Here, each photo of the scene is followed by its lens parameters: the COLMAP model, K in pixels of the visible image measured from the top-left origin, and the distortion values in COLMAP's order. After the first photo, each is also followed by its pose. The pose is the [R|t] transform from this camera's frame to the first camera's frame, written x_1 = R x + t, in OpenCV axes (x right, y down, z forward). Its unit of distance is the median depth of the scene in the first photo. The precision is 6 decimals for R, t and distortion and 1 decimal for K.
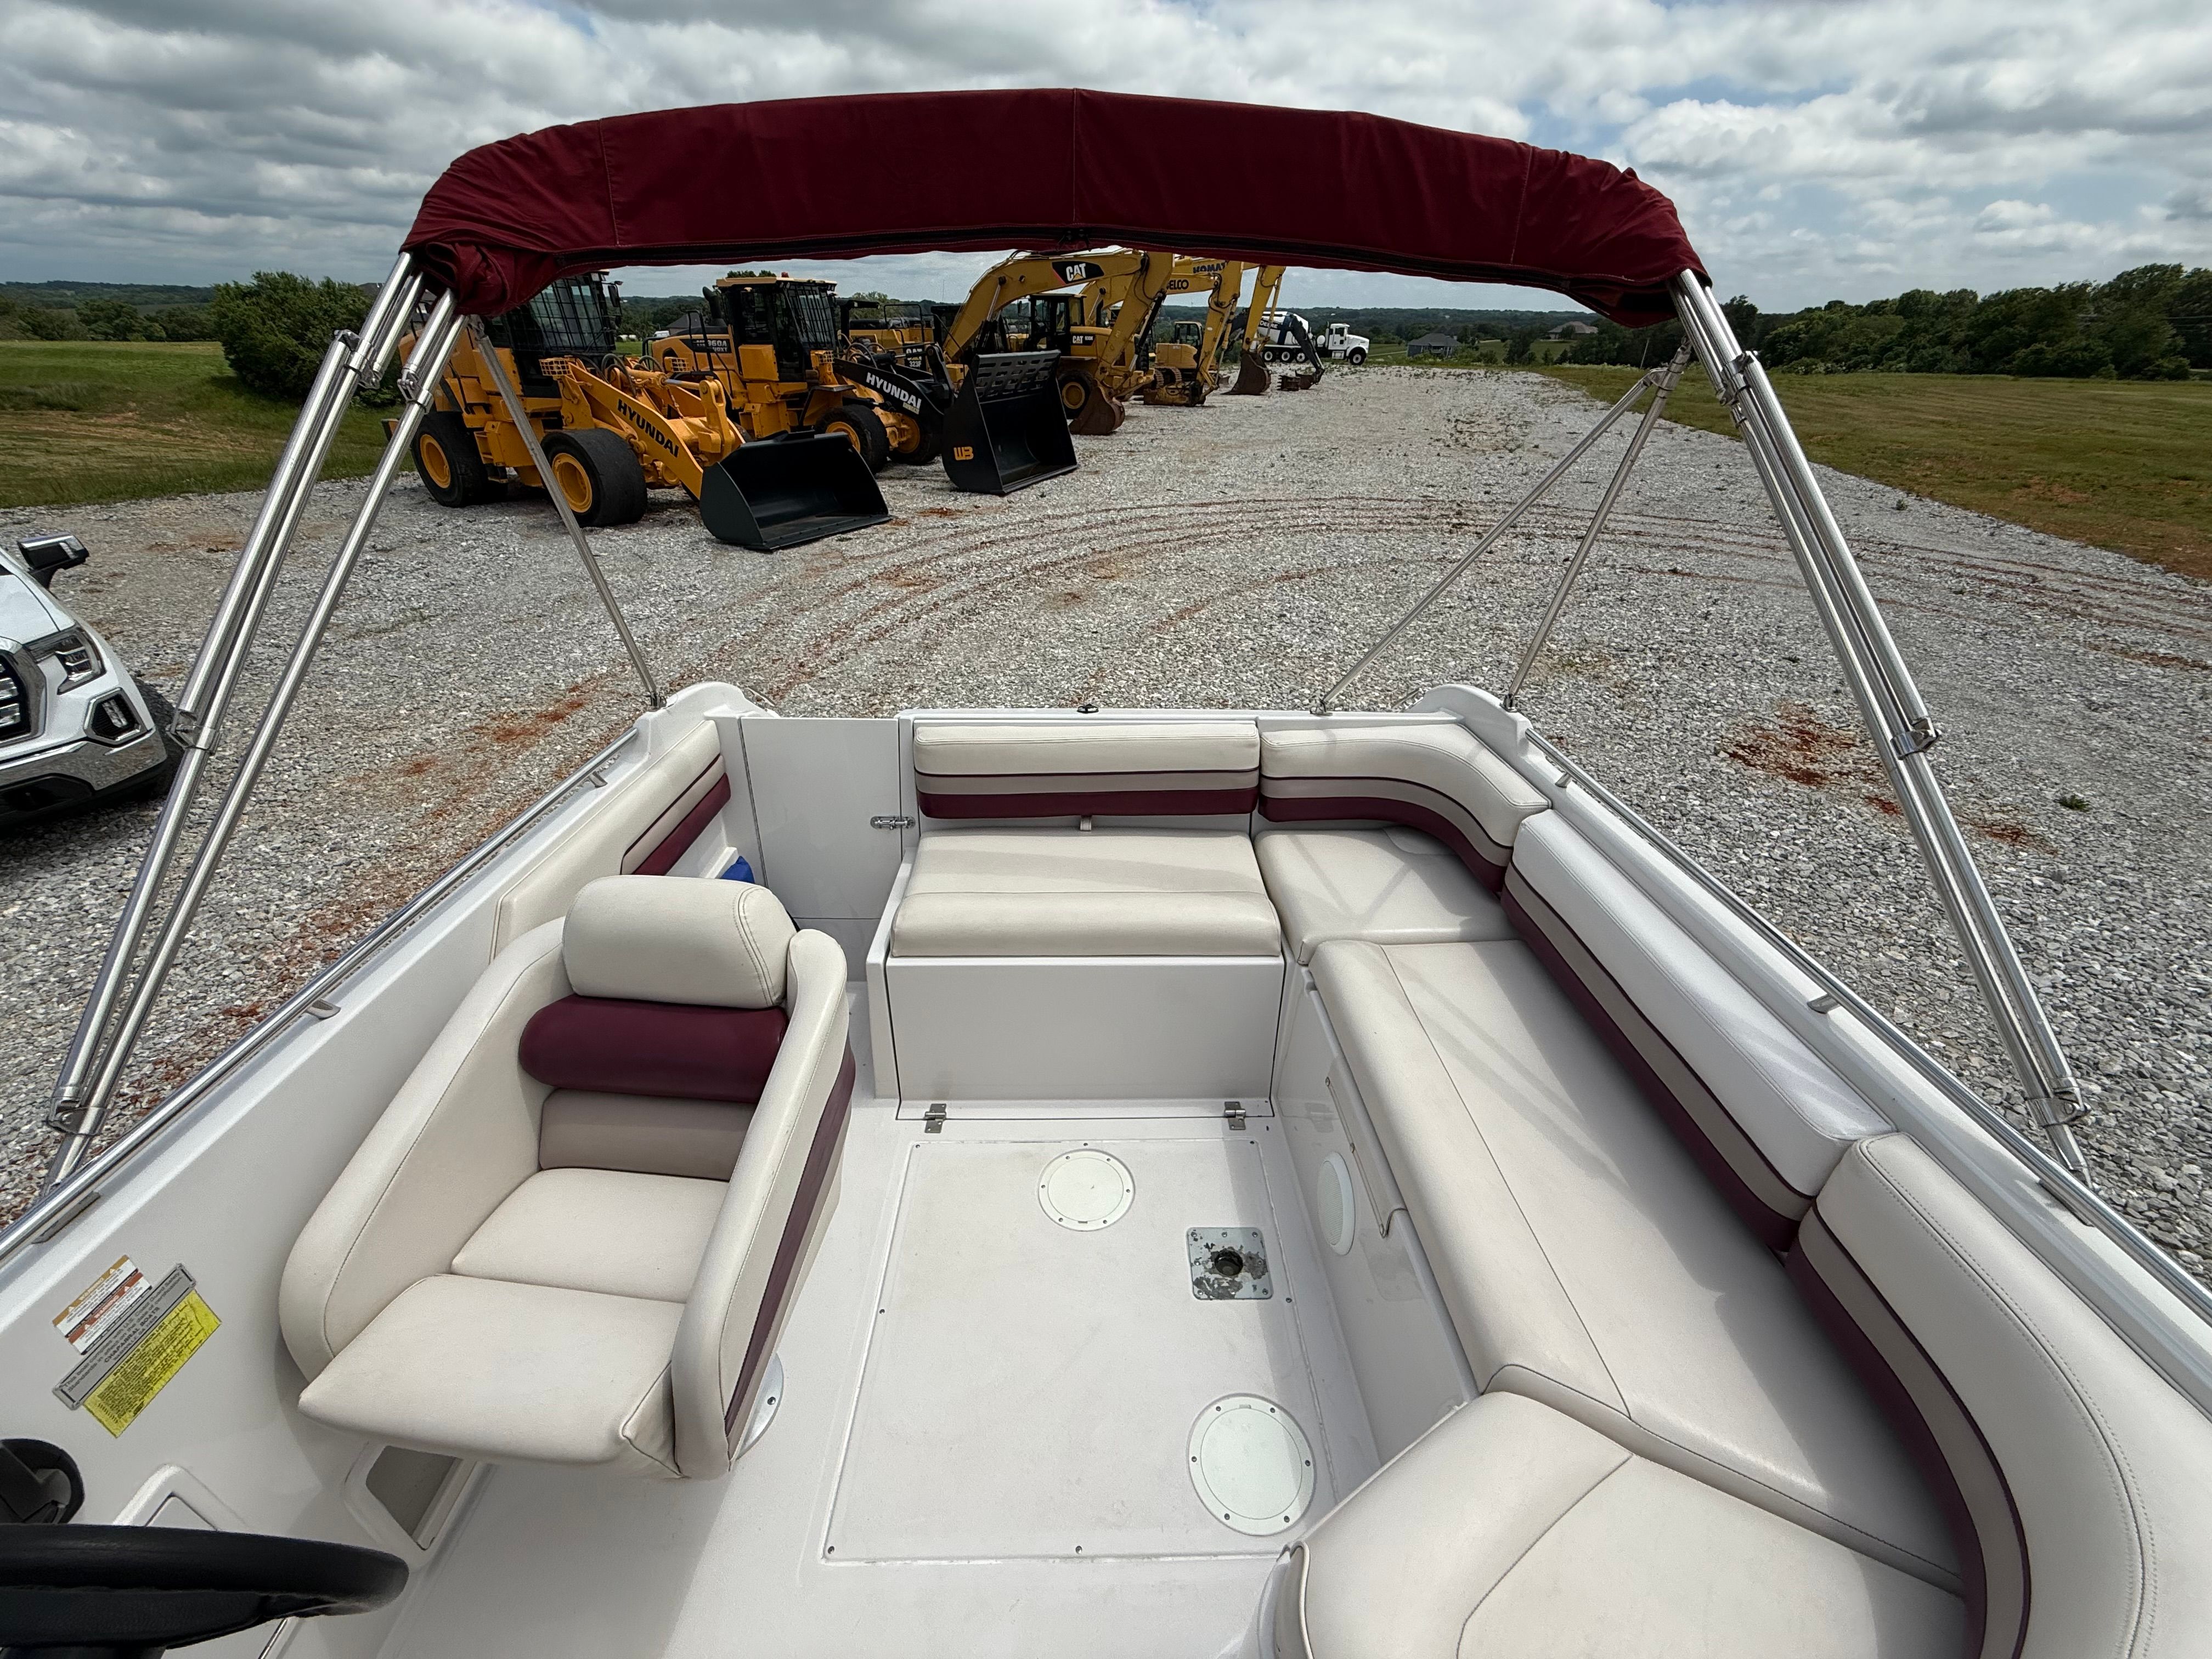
lens RADIAL K [[888.3, 0, 1097.5], [0, 888.3, 824.0], [0, 0, 1]] dist [-0.000047, -0.000184]
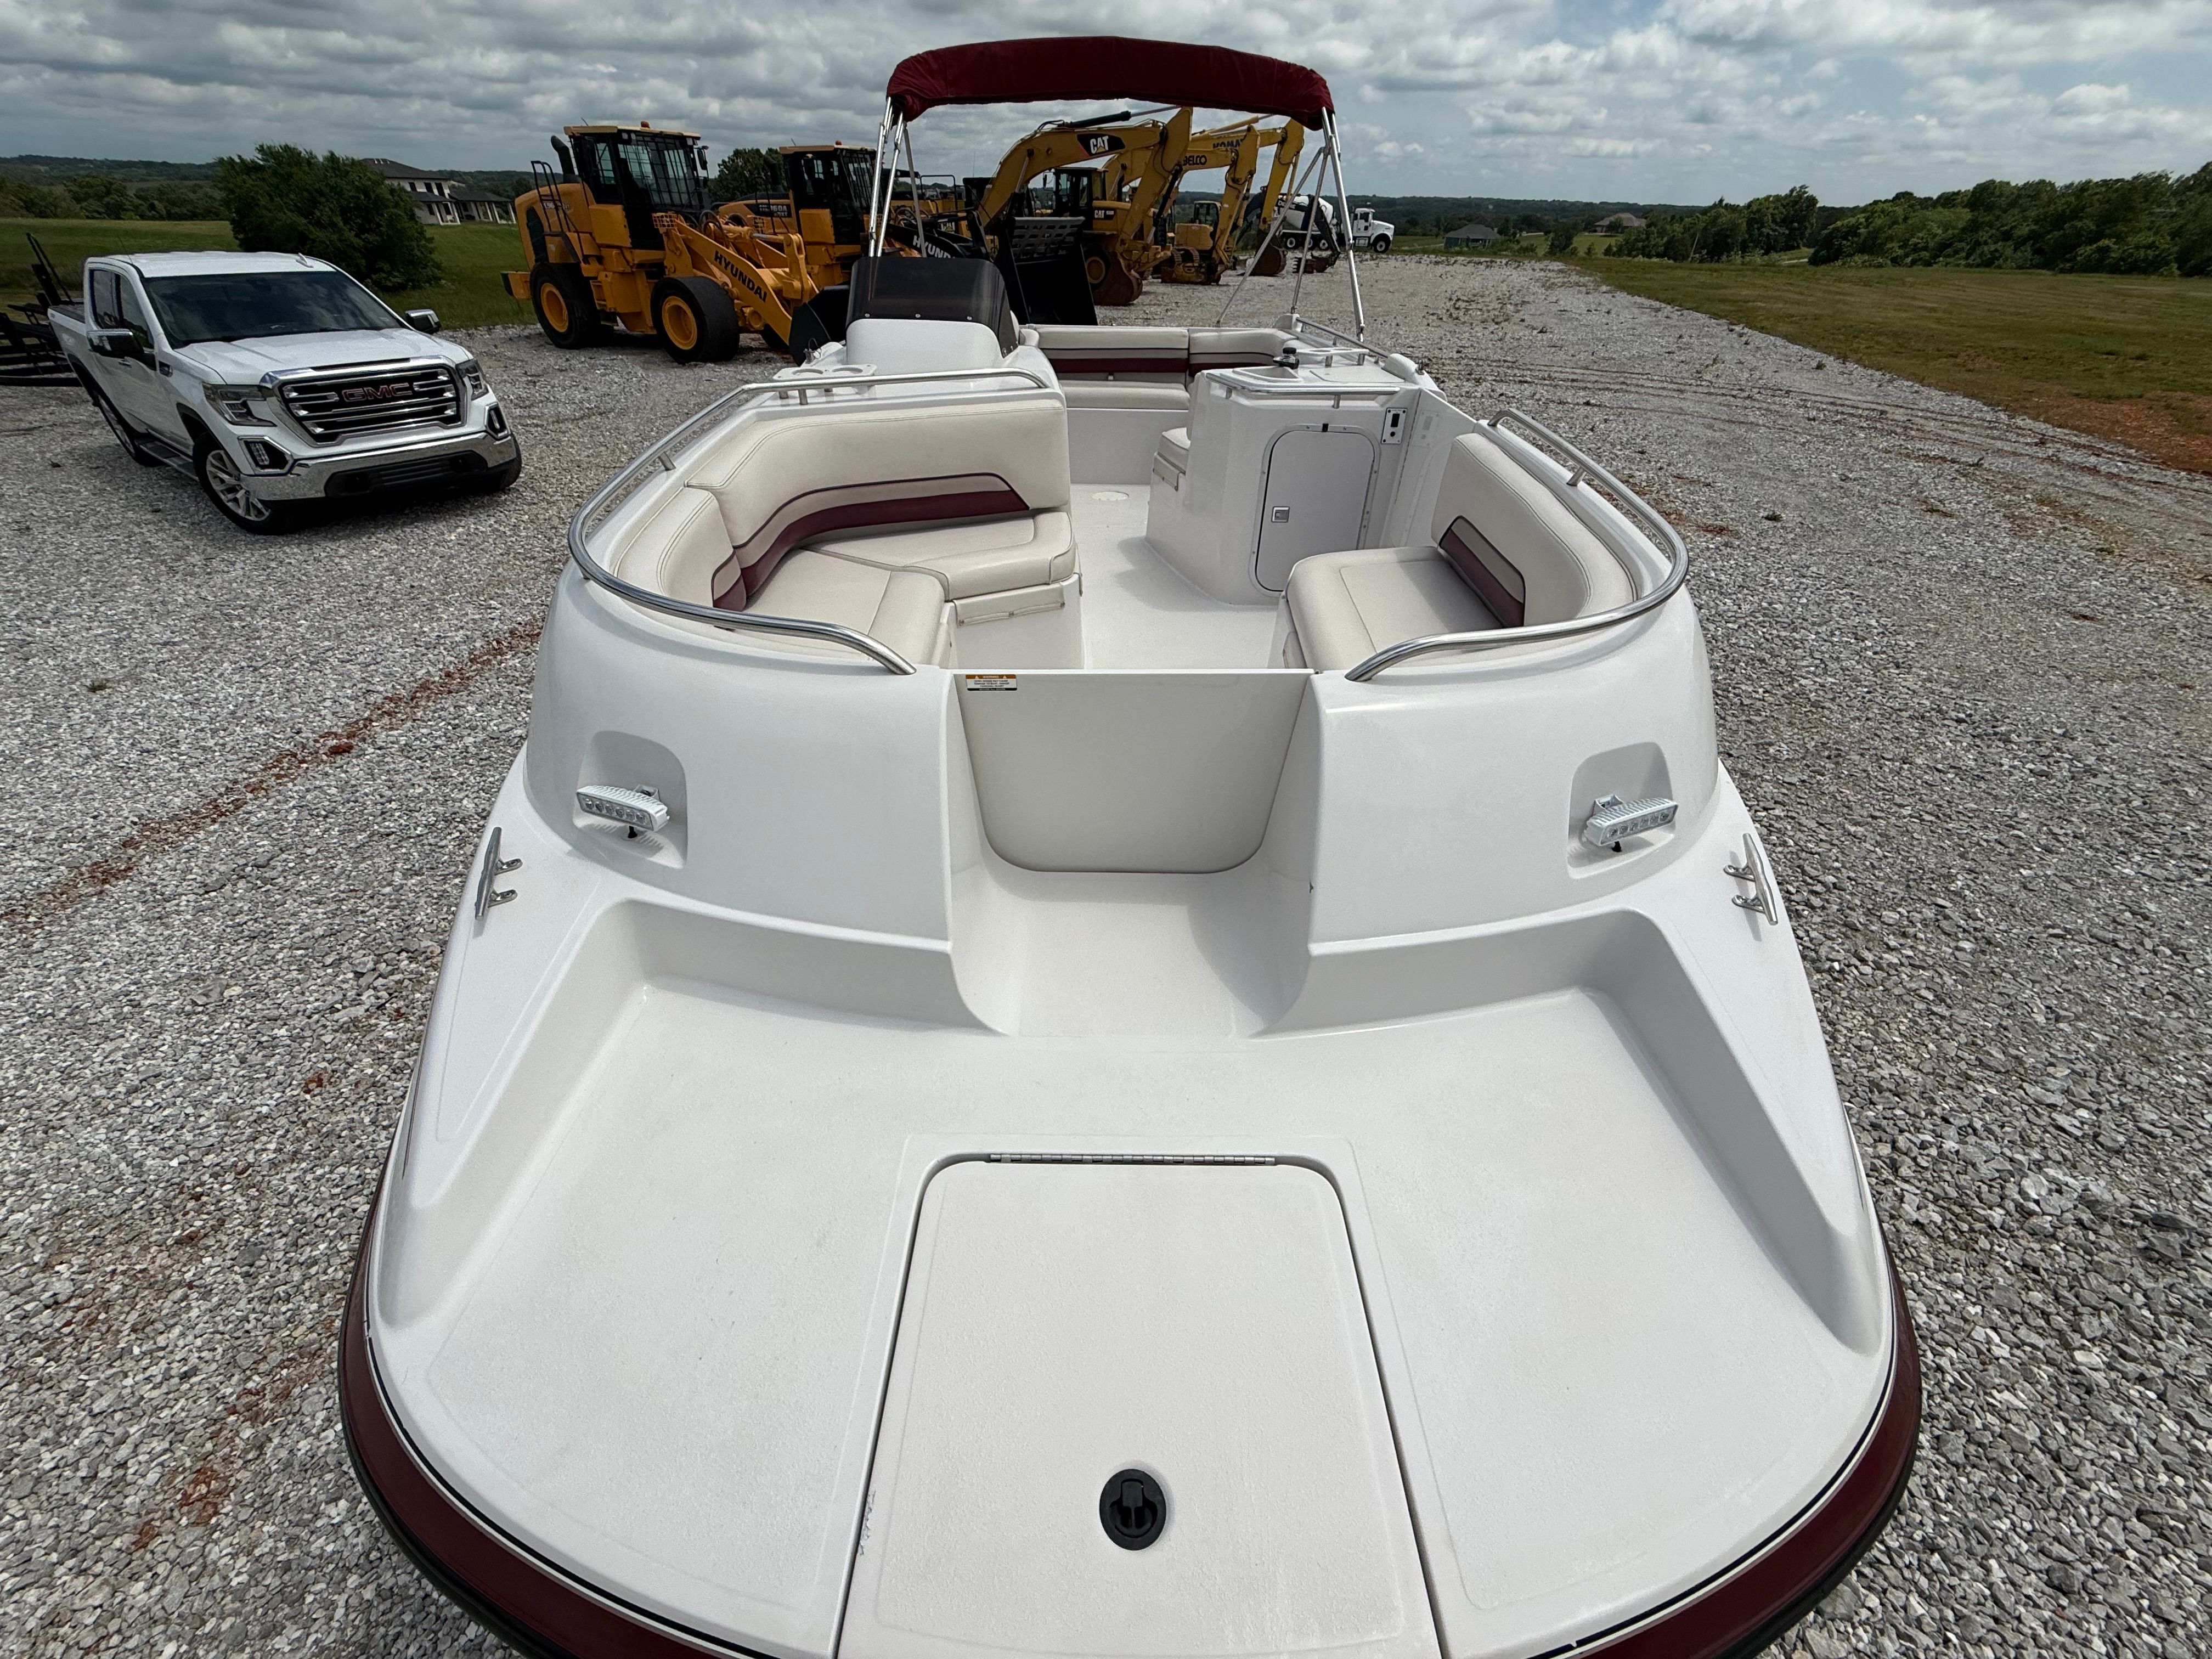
lens RADIAL K [[889.2, 0, 1099.0], [0, 889.2, 825.8], [0, 0, 1]] dist [-0.001416, 0.000192]
pose [[0.999817, 0.015948, -0.010555, 0.000048], [-0.014913, 0.995670, 0.091755, 0.186301], [0.011973, -0.091580, 0.995726, -0.270063]]
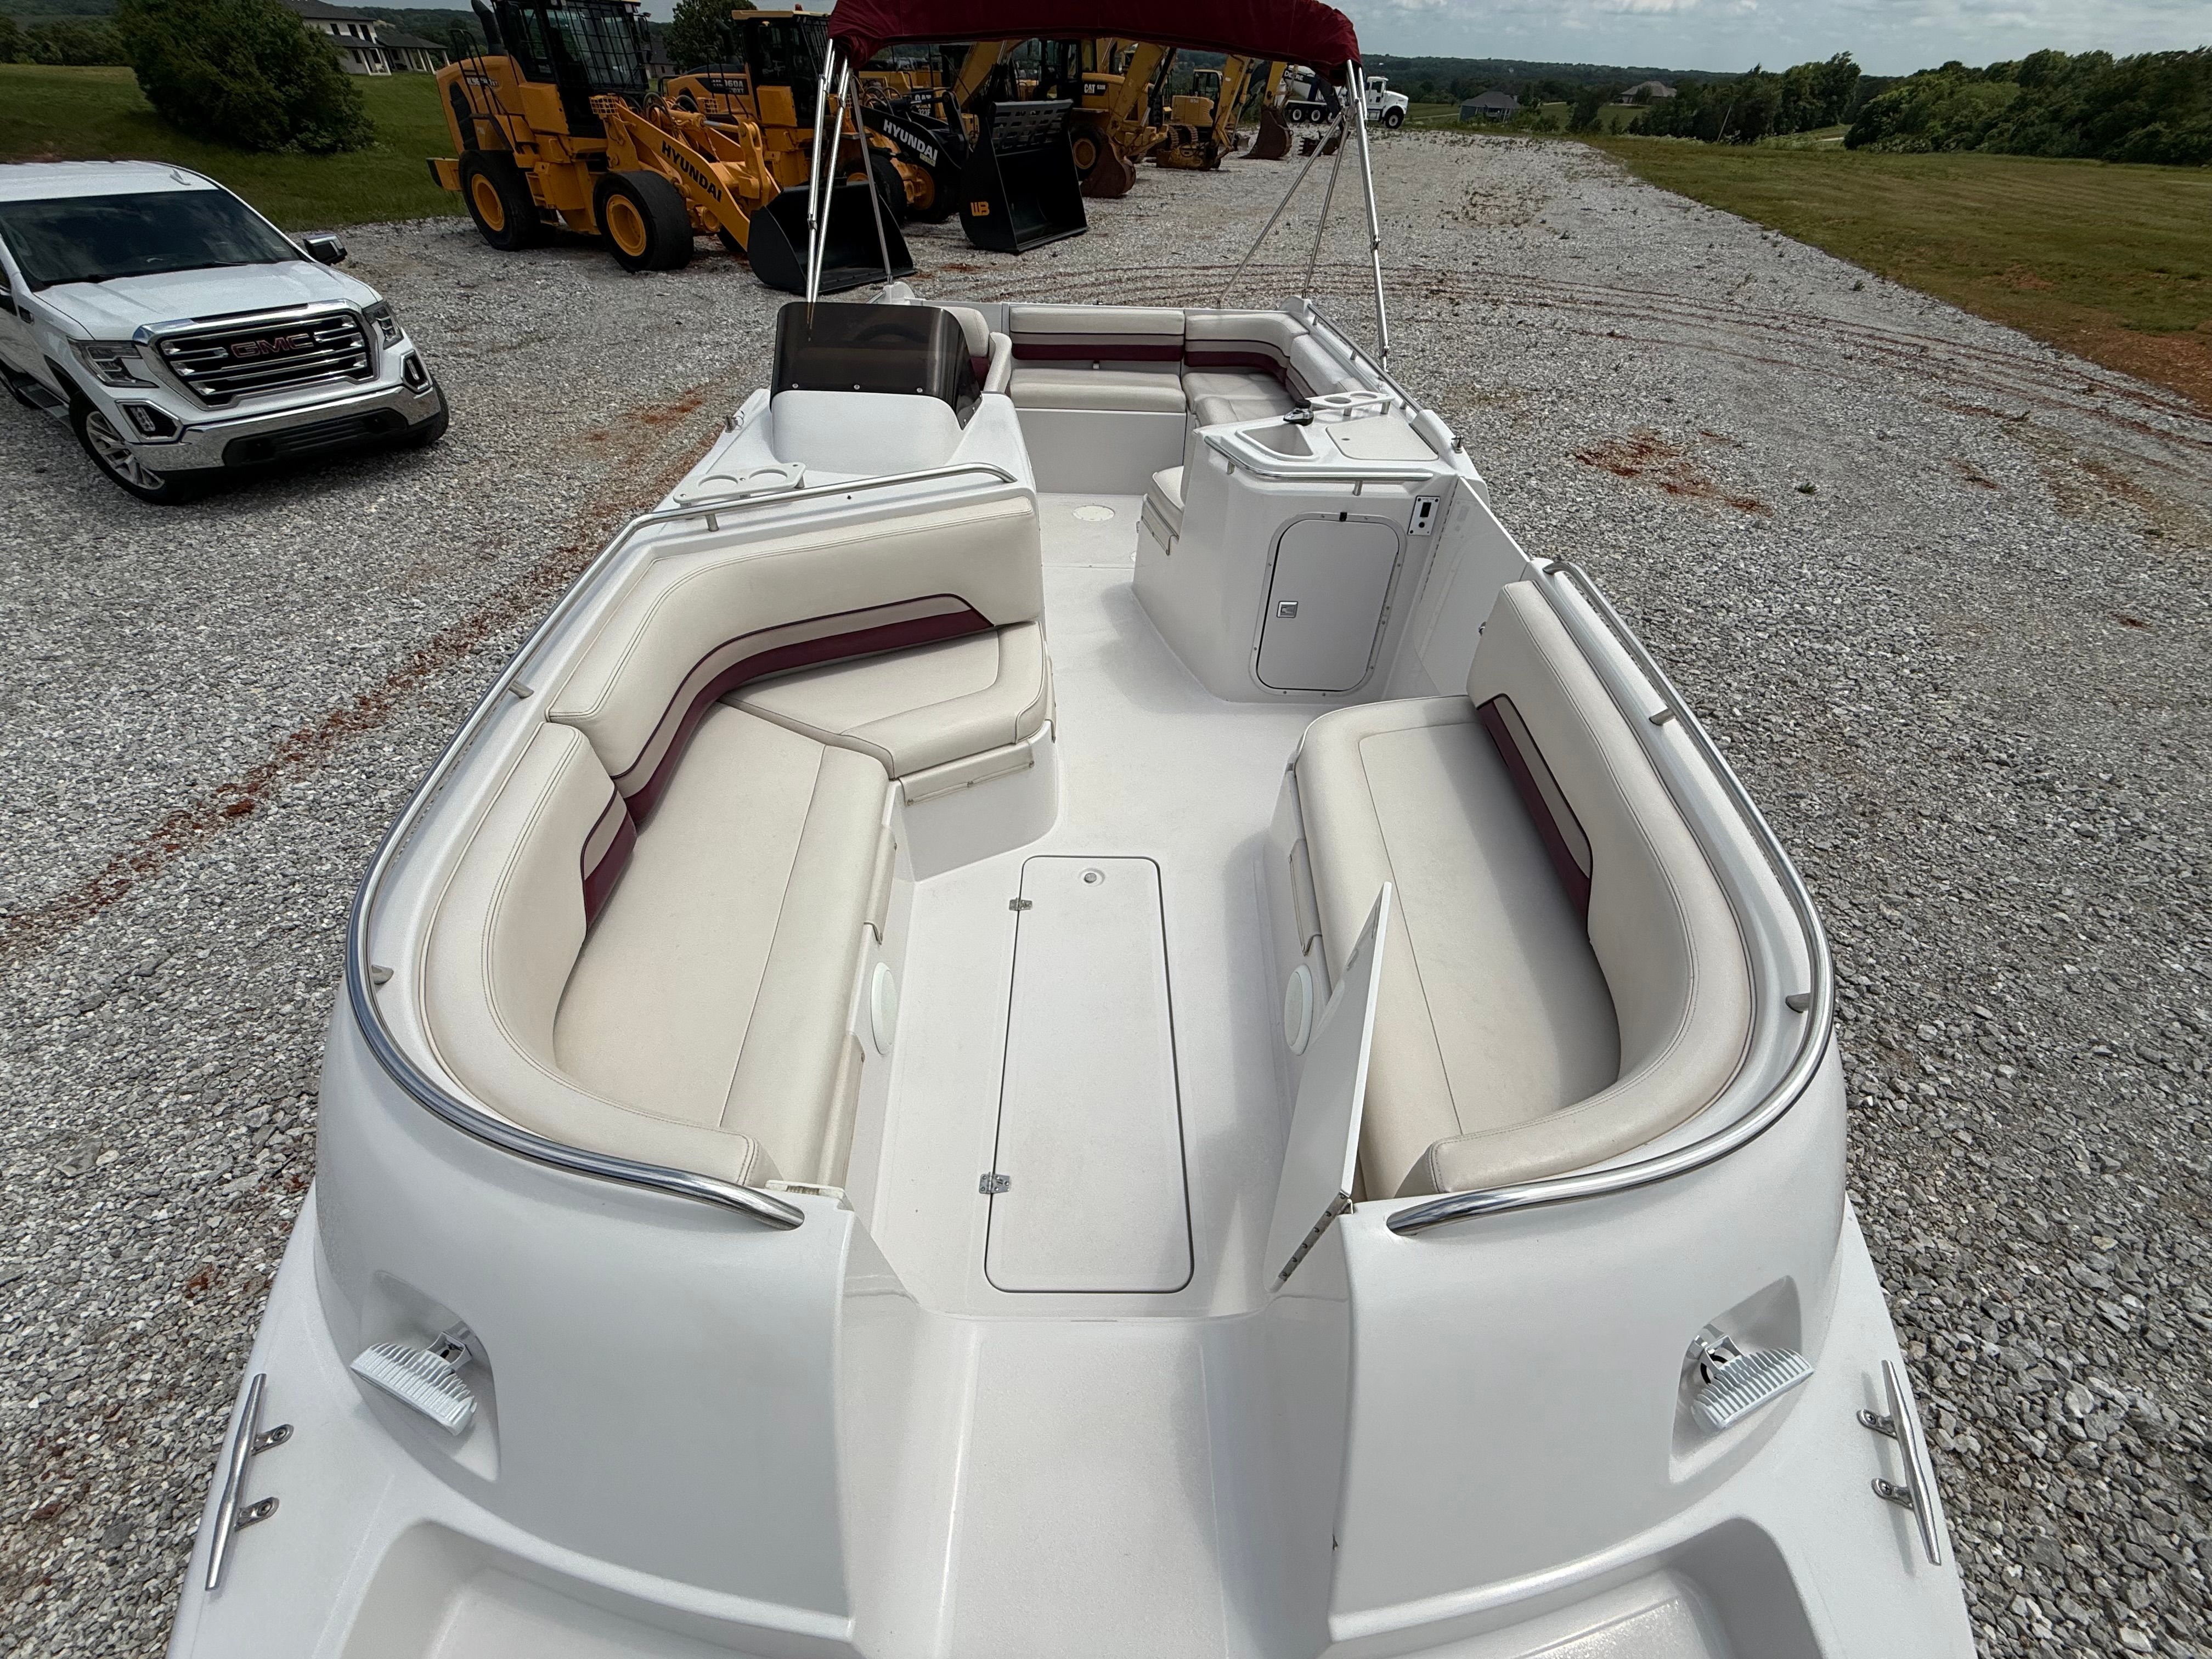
lens RADIAL K [[888.3, 0, 1098.7], [0, 888.3, 827.0], [0, 0, 1]] dist [-0.000047, -0.000184]
pose [[0.999744, 0.022076, 0.004906, 0.001332], [-0.022608, 0.981064, 0.192360, 0.126779], [-0.000566, -0.192422, 0.981312, -0.230696]]
